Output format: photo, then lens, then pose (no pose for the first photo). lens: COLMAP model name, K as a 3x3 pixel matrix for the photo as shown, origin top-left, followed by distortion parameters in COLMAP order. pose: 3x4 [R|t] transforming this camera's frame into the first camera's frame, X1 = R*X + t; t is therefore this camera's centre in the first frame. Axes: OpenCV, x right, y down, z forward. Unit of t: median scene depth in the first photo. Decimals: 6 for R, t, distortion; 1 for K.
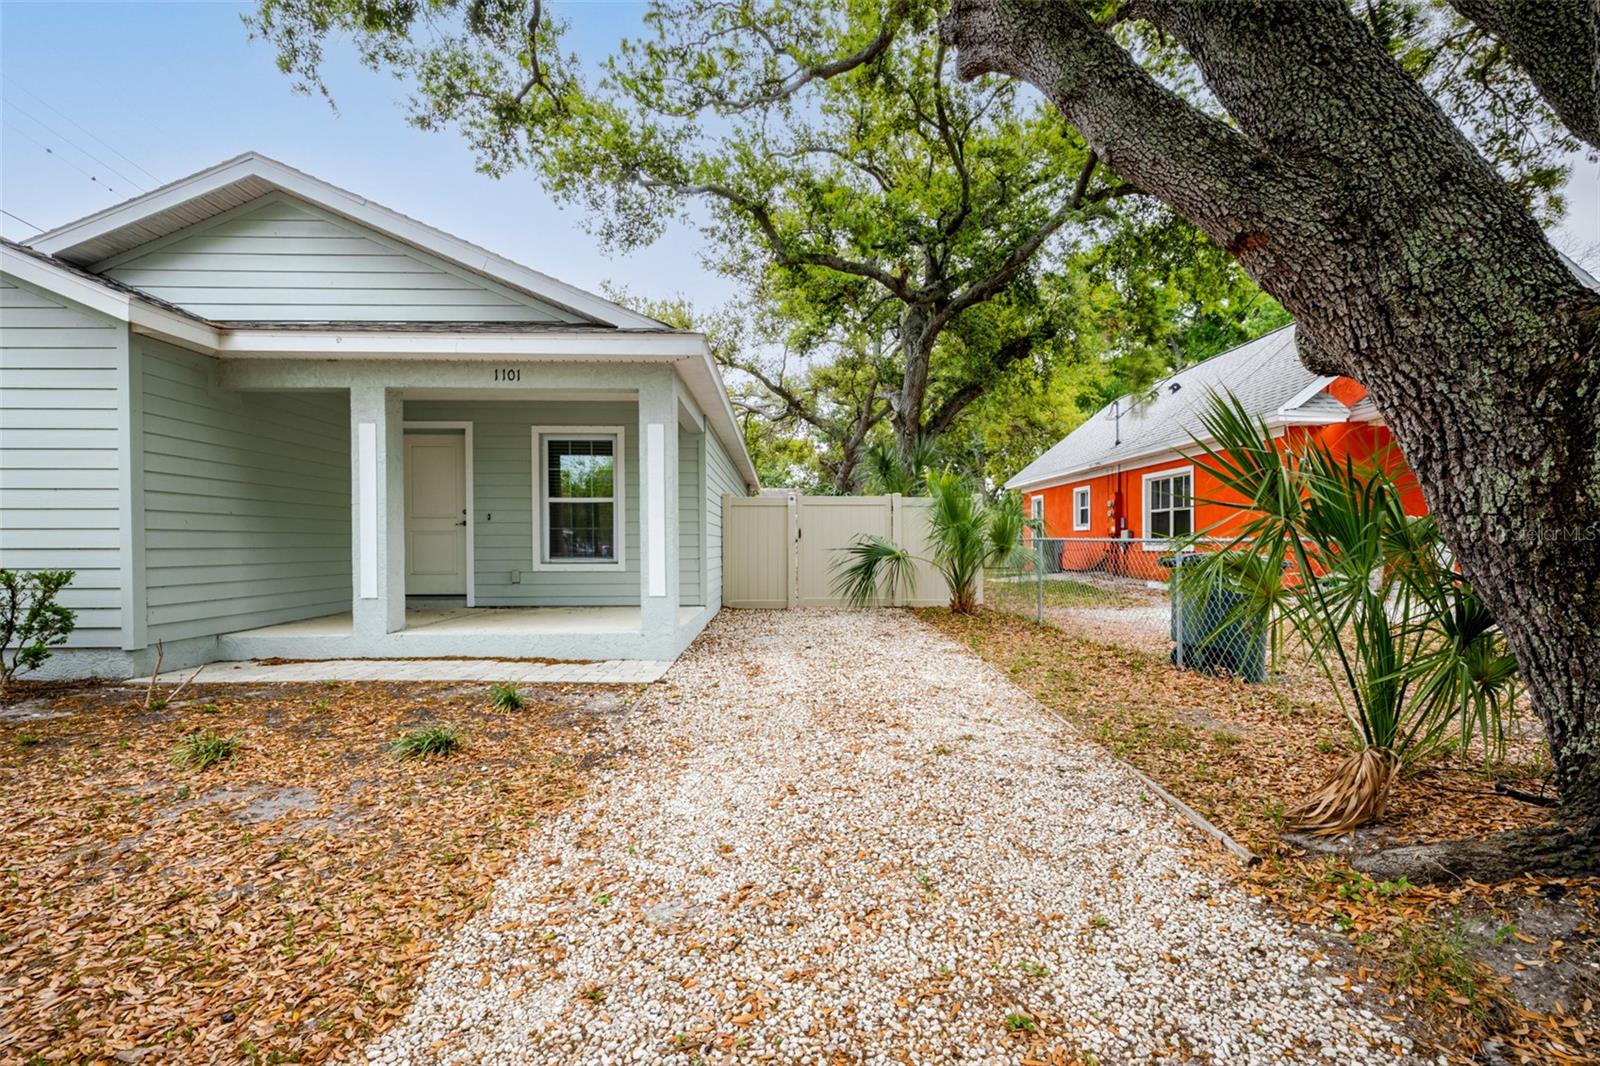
lens RADIAL K [[697.8, 0, 795.3], [0, 697.8, 553.8], [0, 0, 1]] dist [-0.001548, 0.000629]
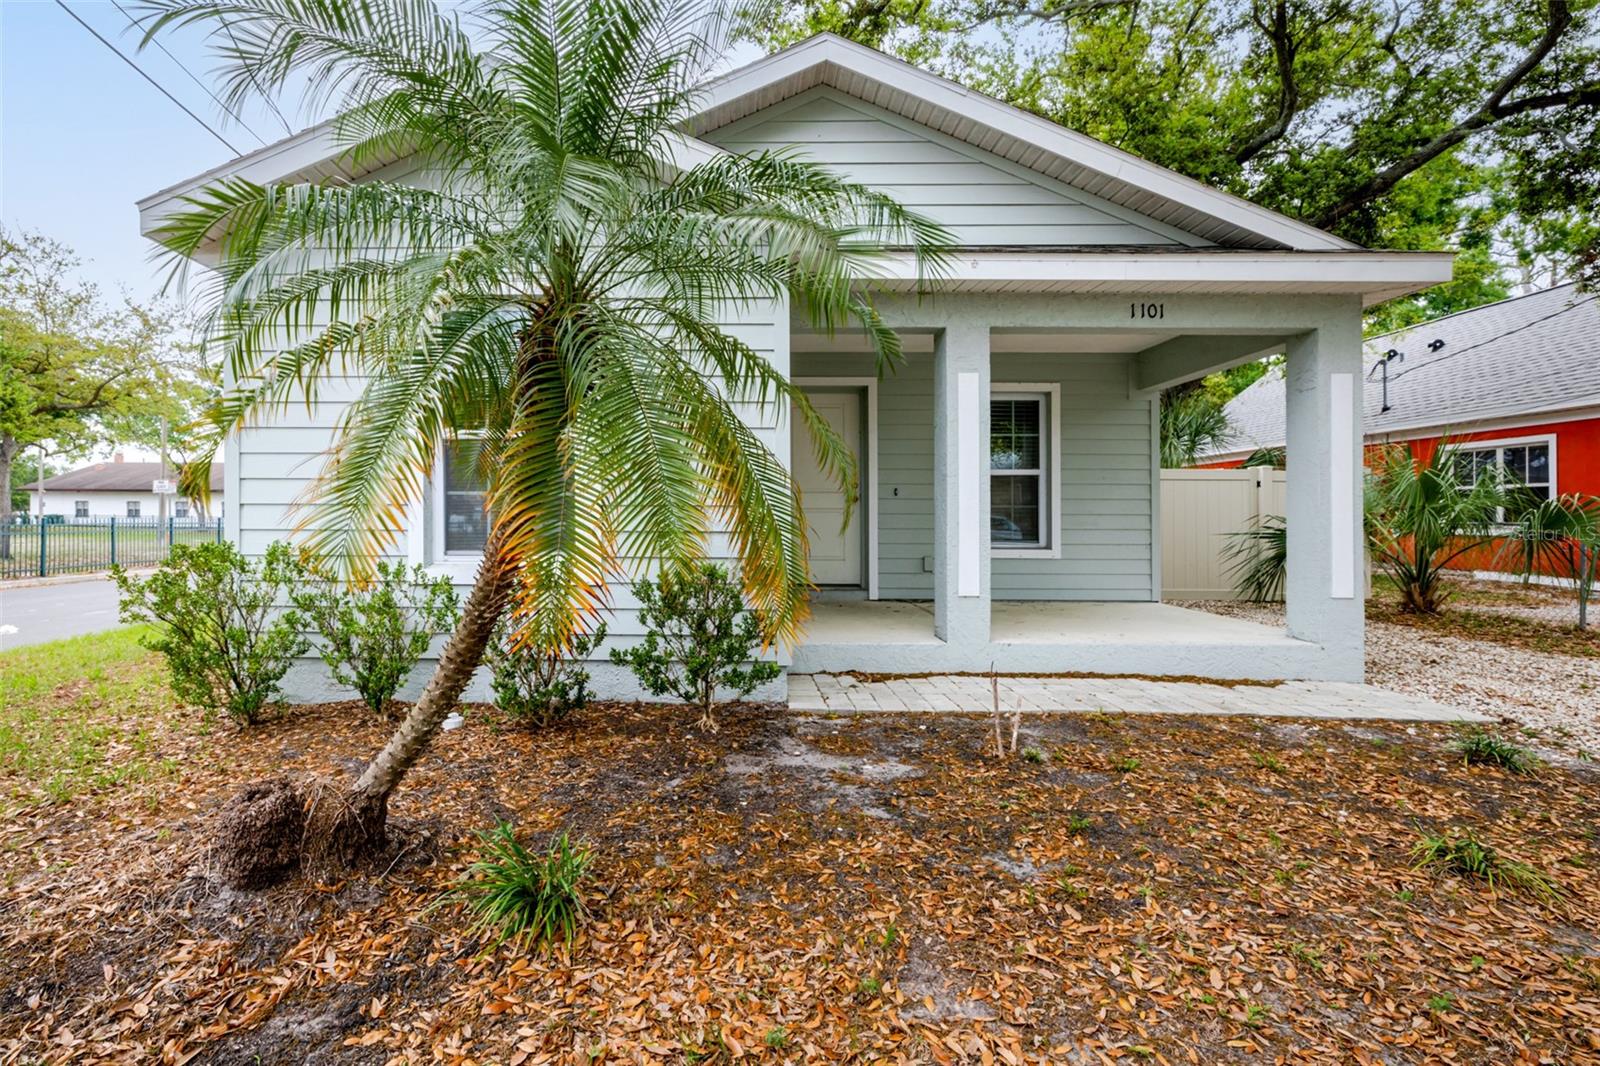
lens RADIAL K [[721.8, 0, 688.7], [0, 721.8, 530.5], [0, 0, 1]] dist [-0.000666, -0.000590]
pose [[0.998994, 0.008131, -0.044093, -0.885555], [-0.008022, 0.999964, 0.002637, -0.009914], [0.044113, -0.002281, 0.999024, 0.174218]]
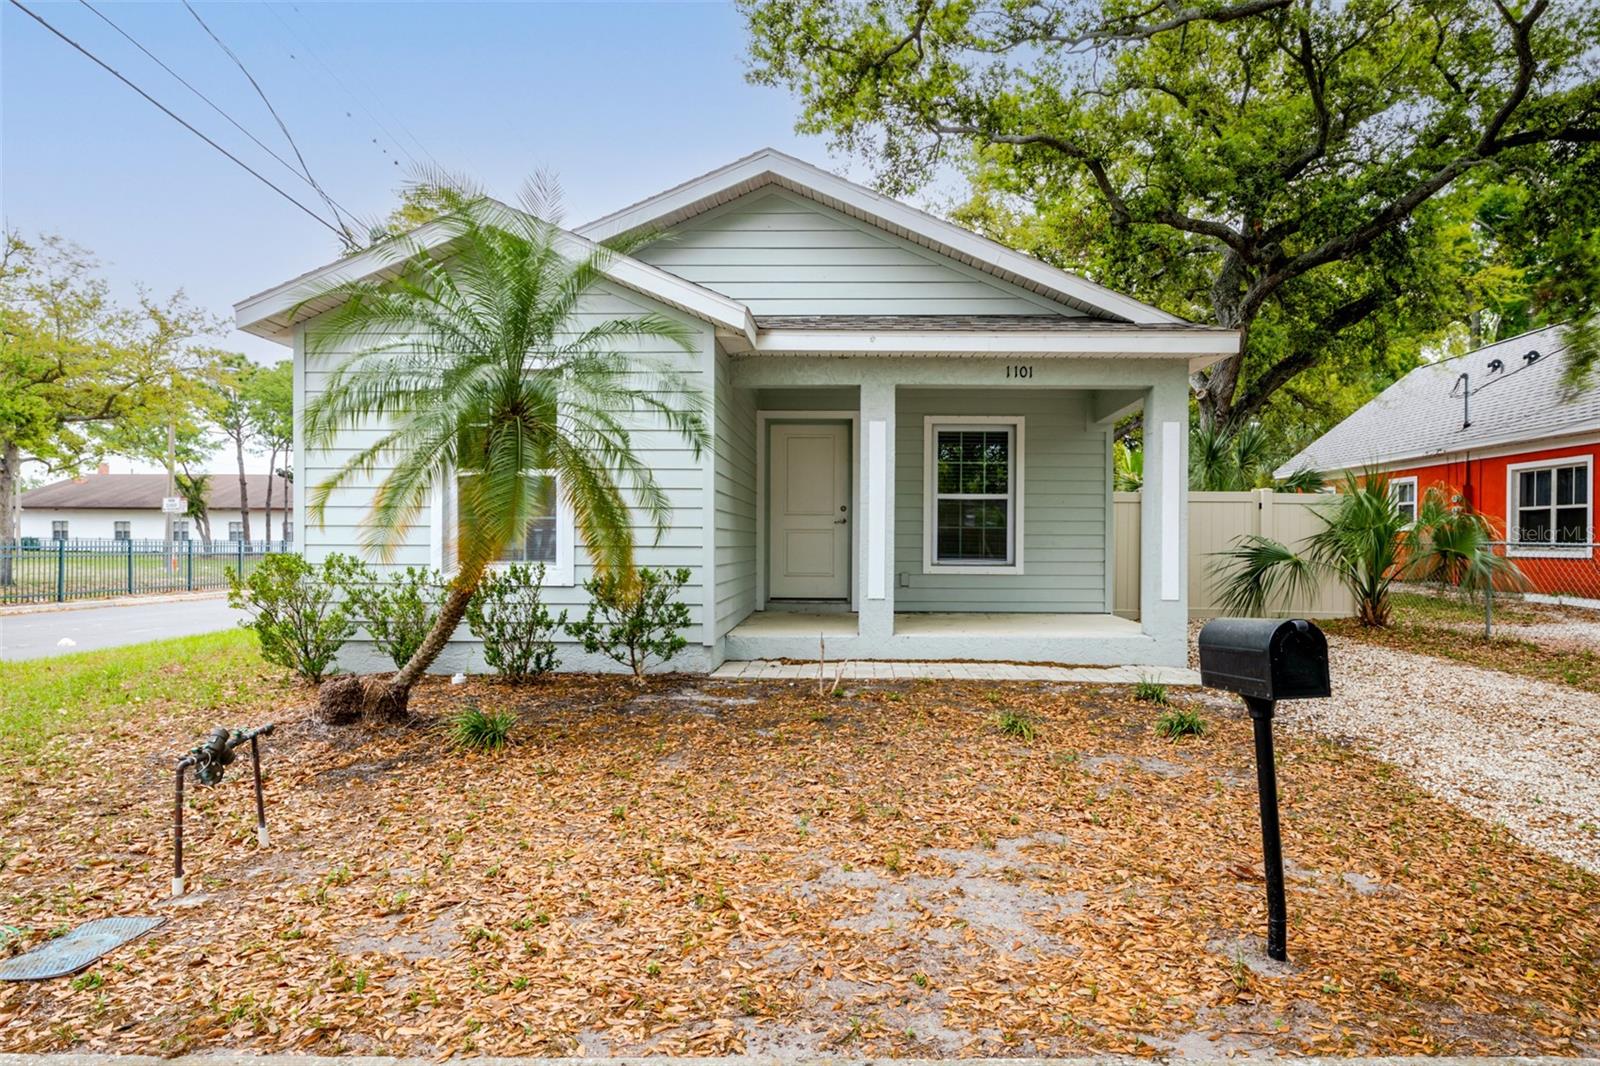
lens RADIAL K [[915.9, 0, 805.5], [0, 915.9, 554.4], [0, 0, 1]] dist [-0.000769, 0.000350]
pose [[0.998651, 0.008480, -0.051221, -0.644109], [-0.008548, 0.999963, -0.001104, 0.002771], [0.051210, 0.001540, 0.998687, -0.293938]]
